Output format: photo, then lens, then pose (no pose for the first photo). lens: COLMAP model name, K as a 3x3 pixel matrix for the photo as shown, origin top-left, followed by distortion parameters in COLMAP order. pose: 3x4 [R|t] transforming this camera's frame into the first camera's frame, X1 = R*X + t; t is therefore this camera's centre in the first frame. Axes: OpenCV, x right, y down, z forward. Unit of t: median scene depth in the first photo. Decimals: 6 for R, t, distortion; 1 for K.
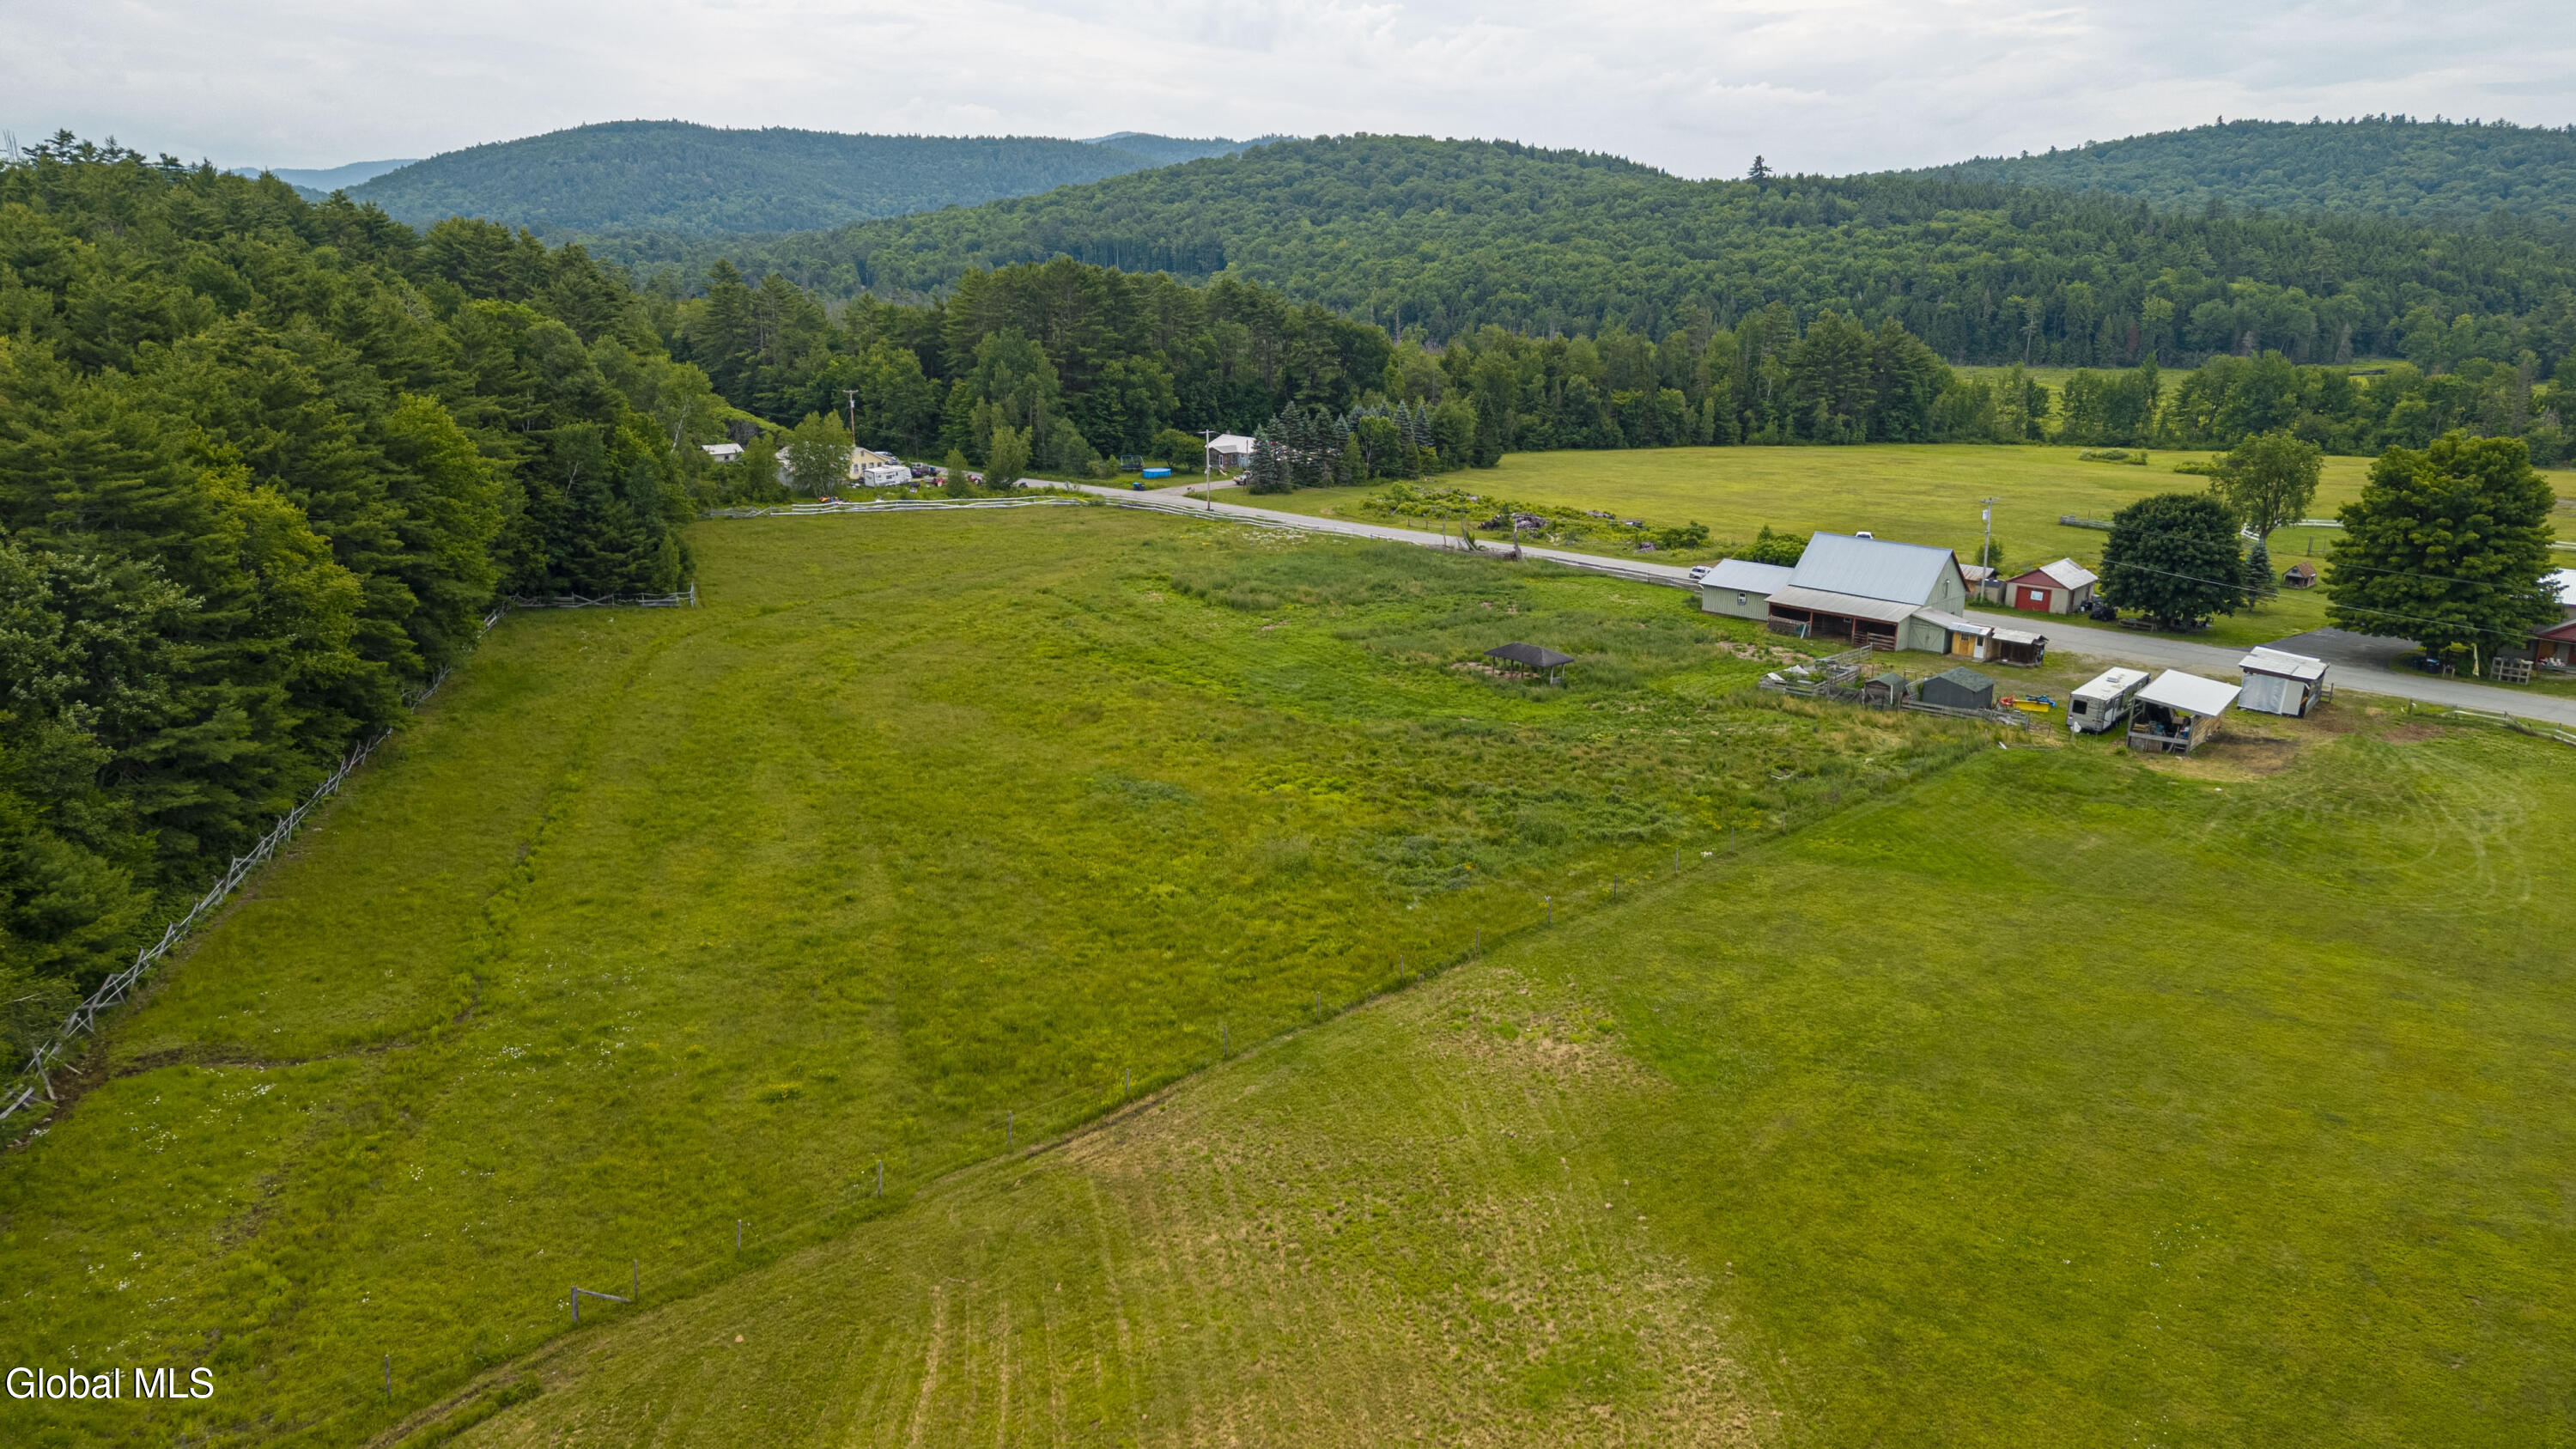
lens RADIAL K [[1768.7, 0, 1283.8], [0, 1768.7, 729.8], [0, 0, 1]] dist [0.027258, -0.033978]
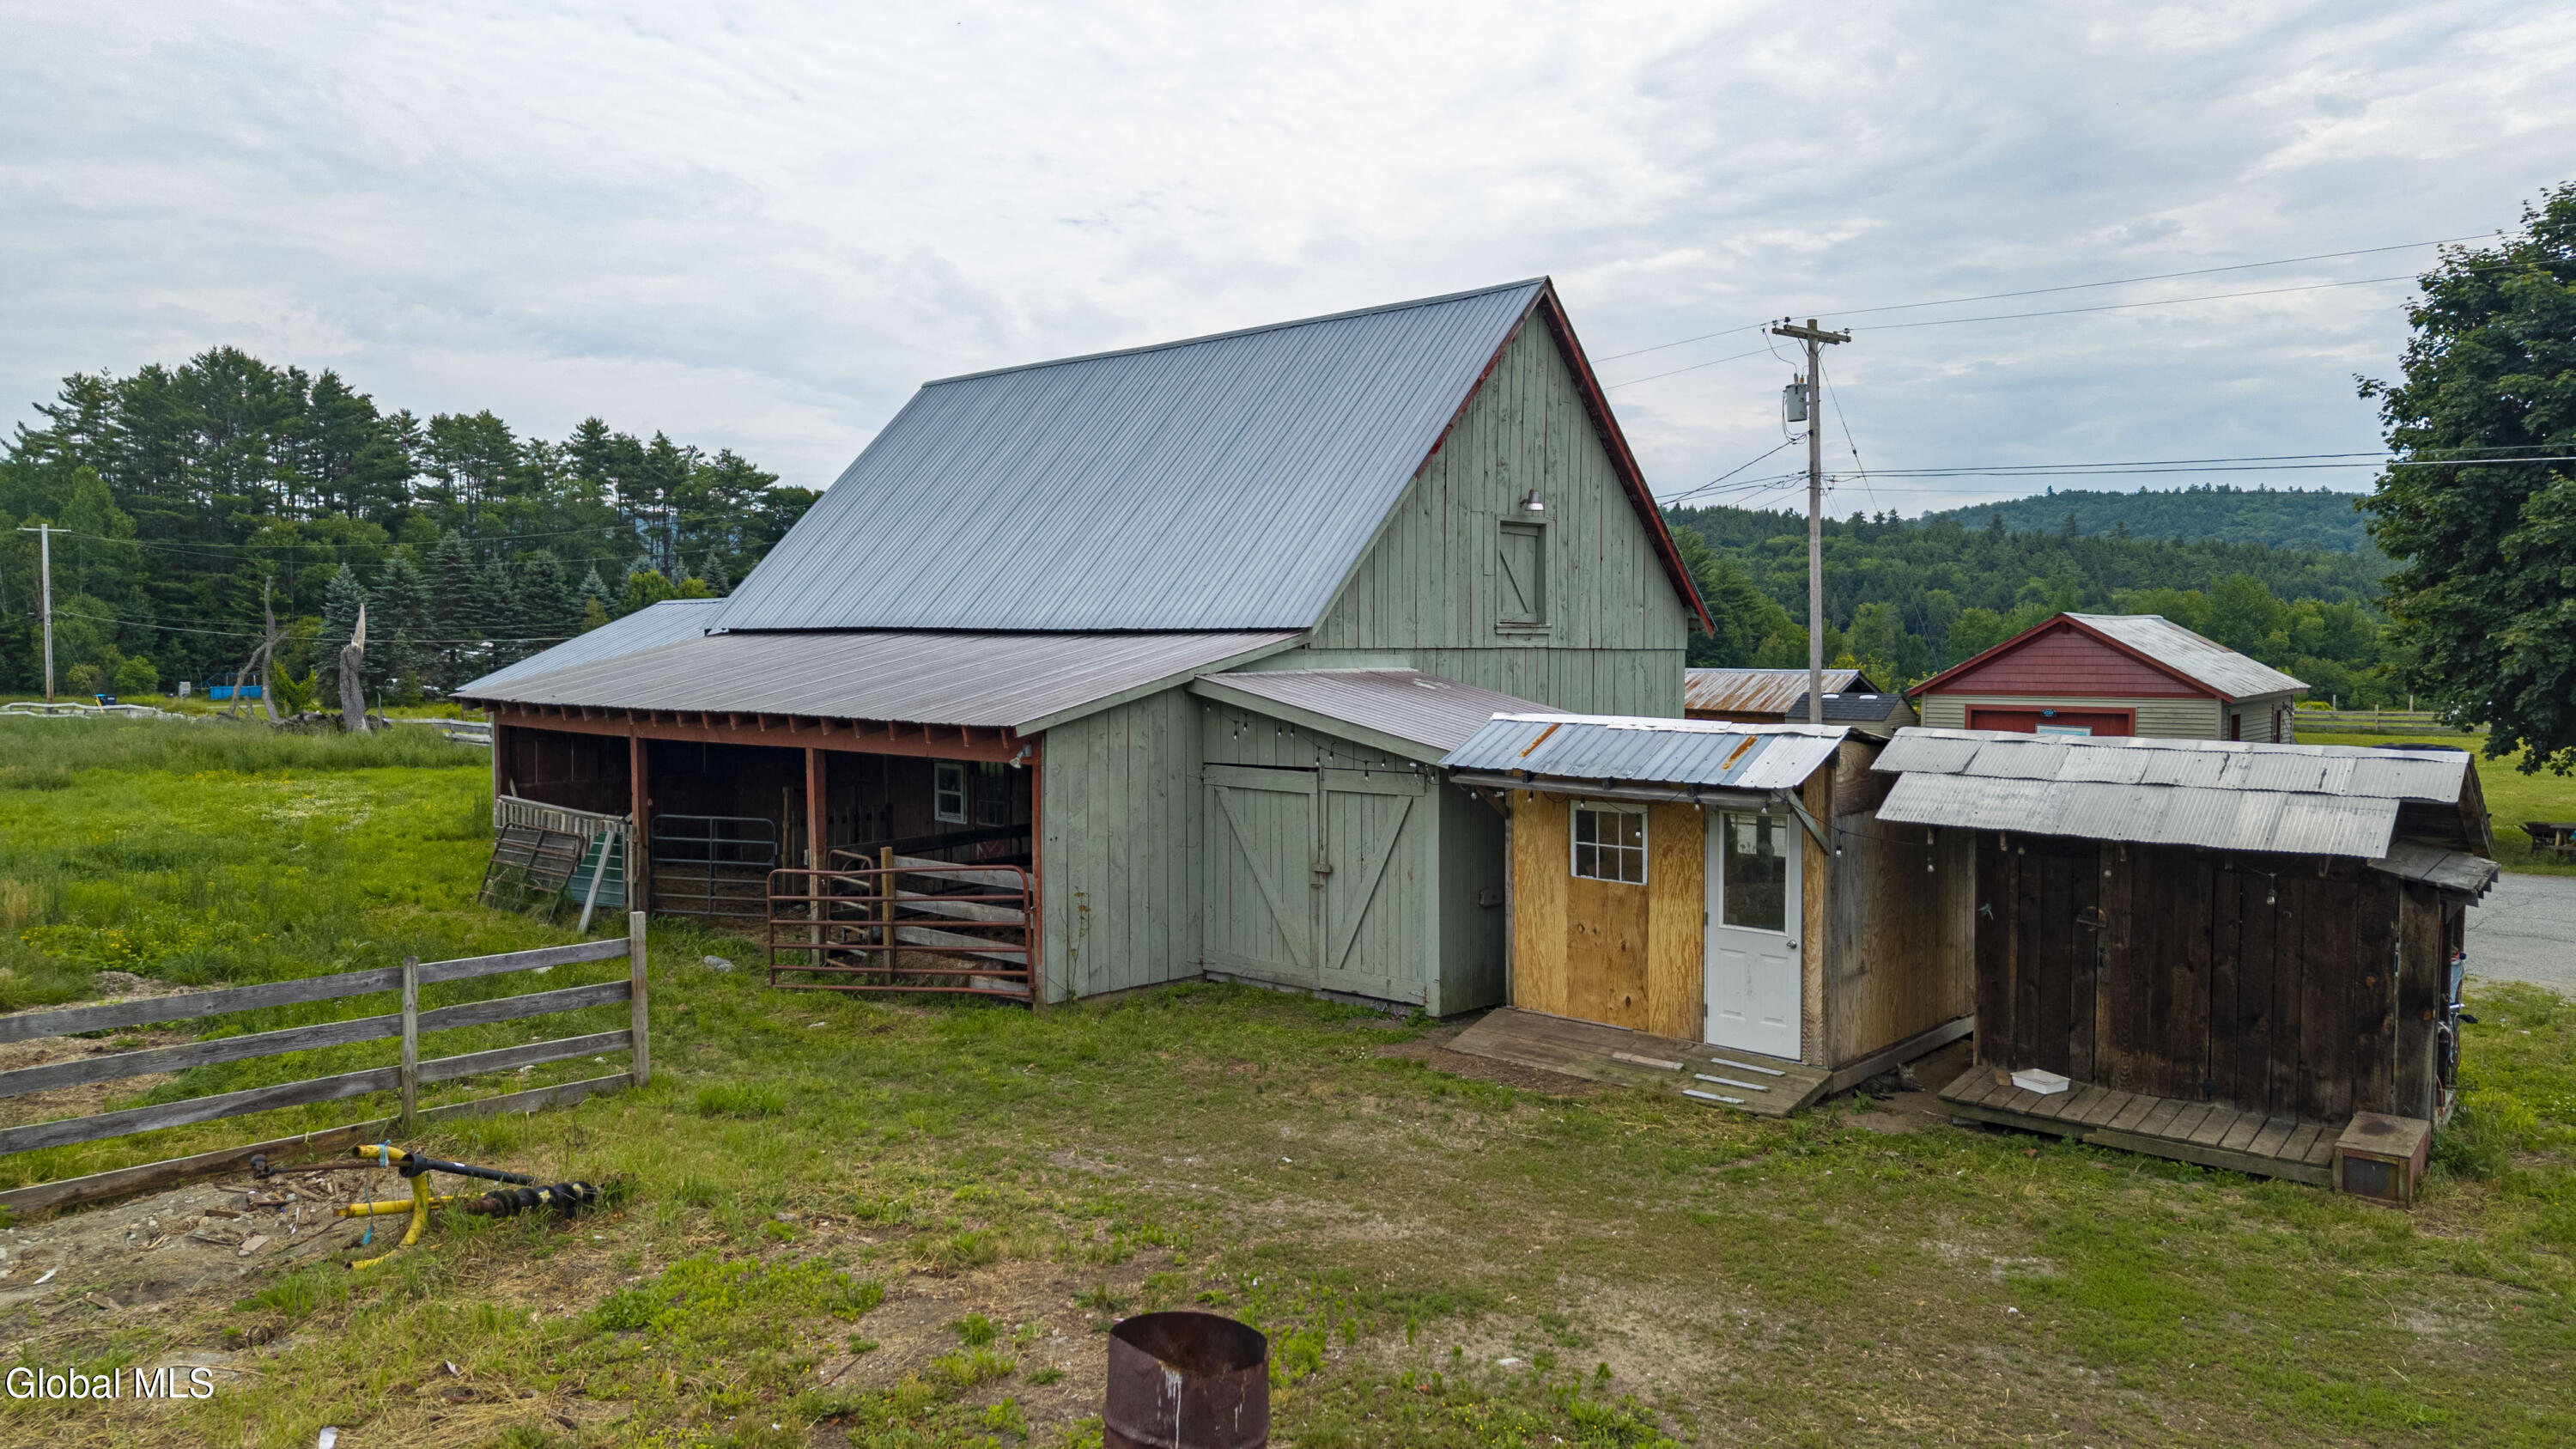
lens RADIAL K [[1768.7, 0, 1289.8], [0, 1768.7, 714.3], [0, 0, 1]] dist [0.027258, -0.033978]
pose [[0.997876, -0.003002, 0.065065, 0.073603], [0.017383, 0.974982, -0.221601, -0.008251], [-0.062772, 0.222262, 0.972964, 0.185159]]
